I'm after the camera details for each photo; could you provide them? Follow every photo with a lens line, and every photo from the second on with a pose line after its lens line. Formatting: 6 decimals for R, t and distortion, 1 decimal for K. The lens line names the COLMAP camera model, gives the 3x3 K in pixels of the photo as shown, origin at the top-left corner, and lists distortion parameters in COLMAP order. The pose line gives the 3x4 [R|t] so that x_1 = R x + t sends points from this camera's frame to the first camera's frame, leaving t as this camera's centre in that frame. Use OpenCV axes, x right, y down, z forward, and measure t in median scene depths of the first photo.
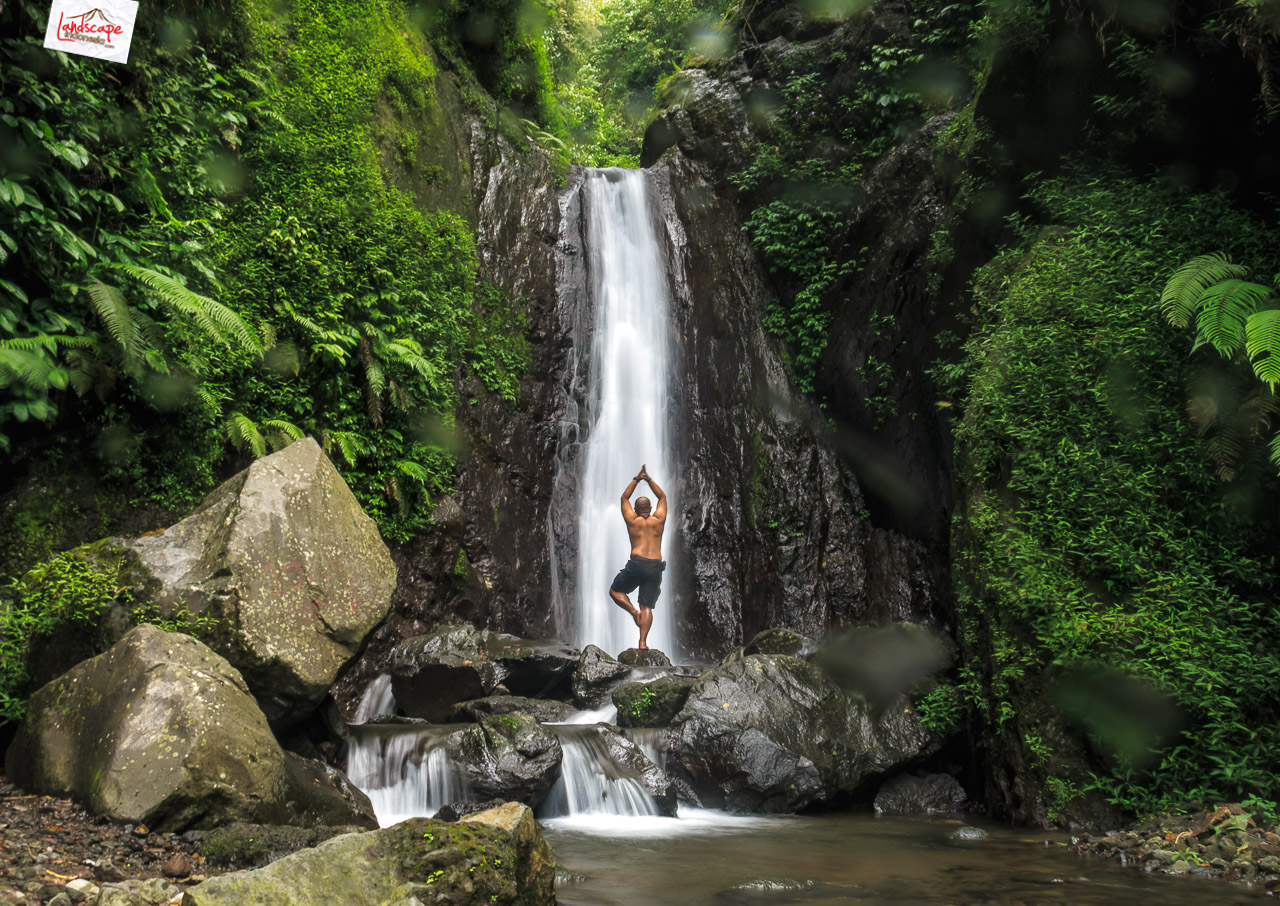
lens RADIAL K [[1266.1, 0, 631.7], [0, 1266.1, 462.3], [0, 0, 1]] dist [0.003294, 0.000000]
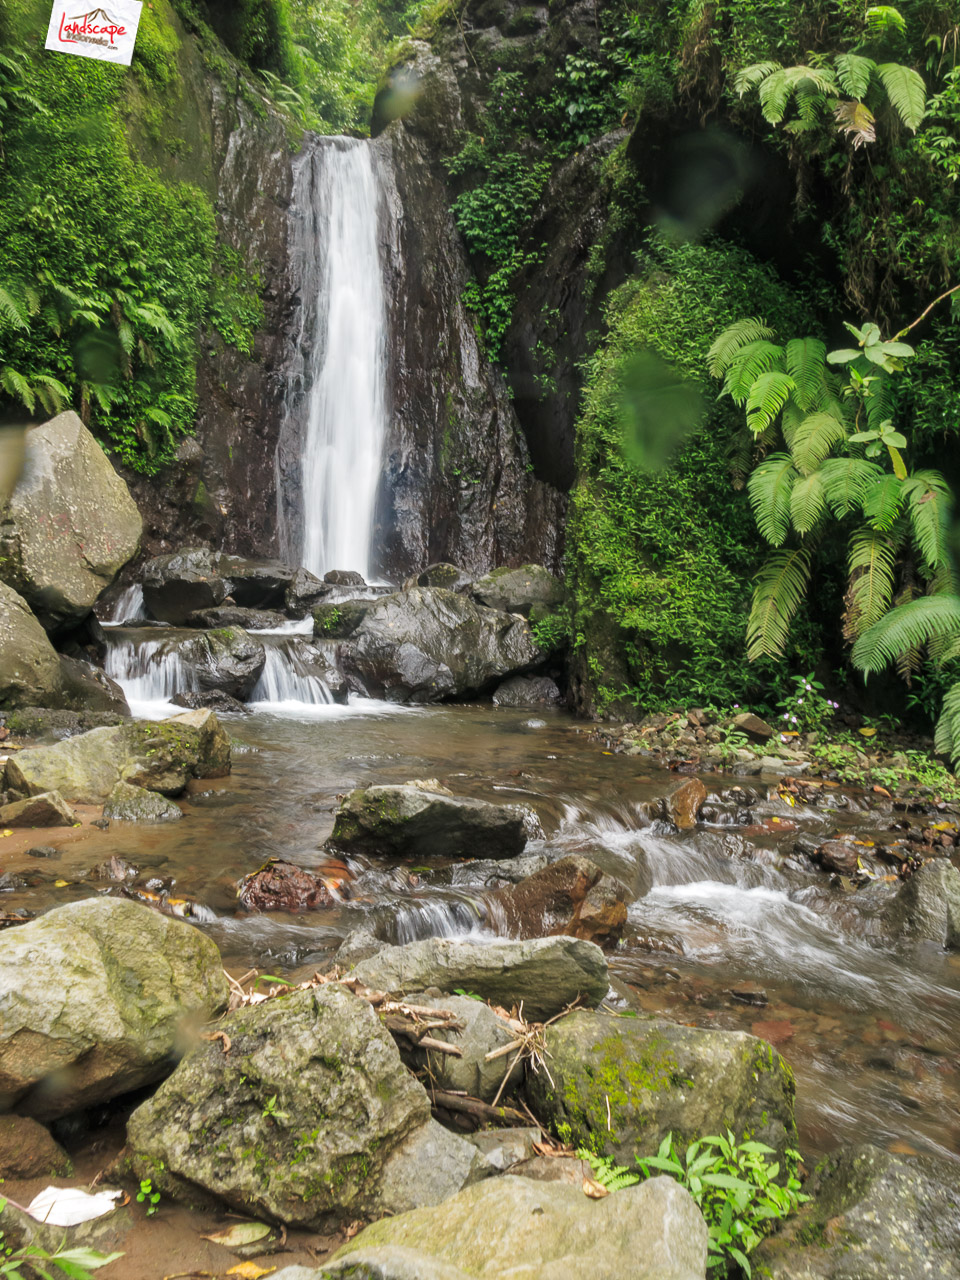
lens RADIAL K [[1115.3, 0, 483.0], [0, 1115.3, 642.8], [0, 0, 1]] dist [-0.004002, 0.007911]
pose [[0.993884, 0.032546, 0.105527, 0.032885], [-0.056170, 0.971728, 0.229324, -0.050036], [-0.095080, -0.233848, 0.967613, -0.126602]]
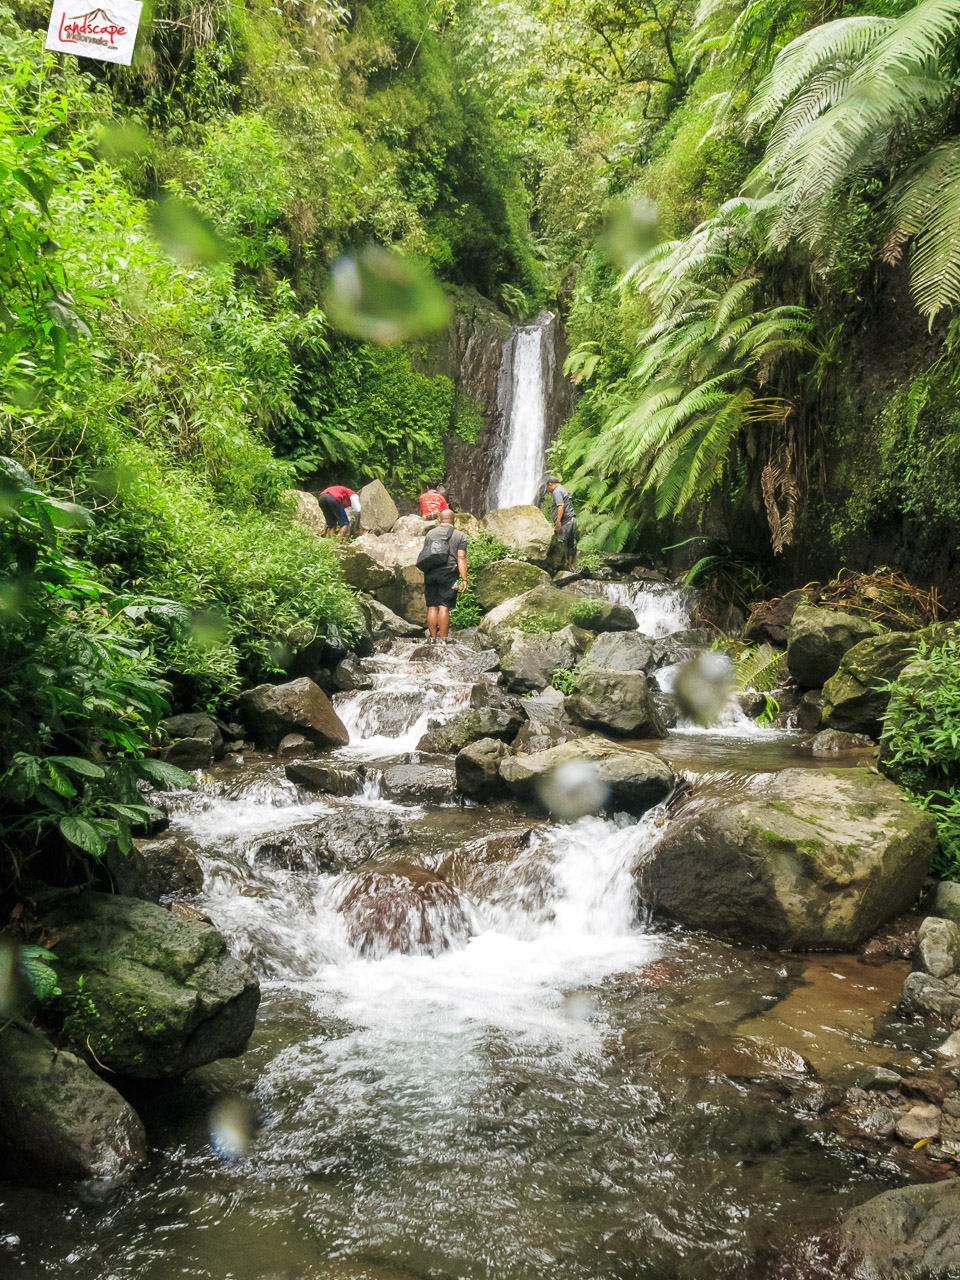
lens RADIAL K [[1040.7, 0, 476.6], [0, 1040.7, 638.3], [0, 0, 1]] dist [-0.011815, -0.012917]
pose [[0.972528, 0.013859, -0.232374, 0.541285], [0.034664, 0.978475, 0.203431, -0.124827], [0.230192, -0.205898, 0.951114, -1.419197]]
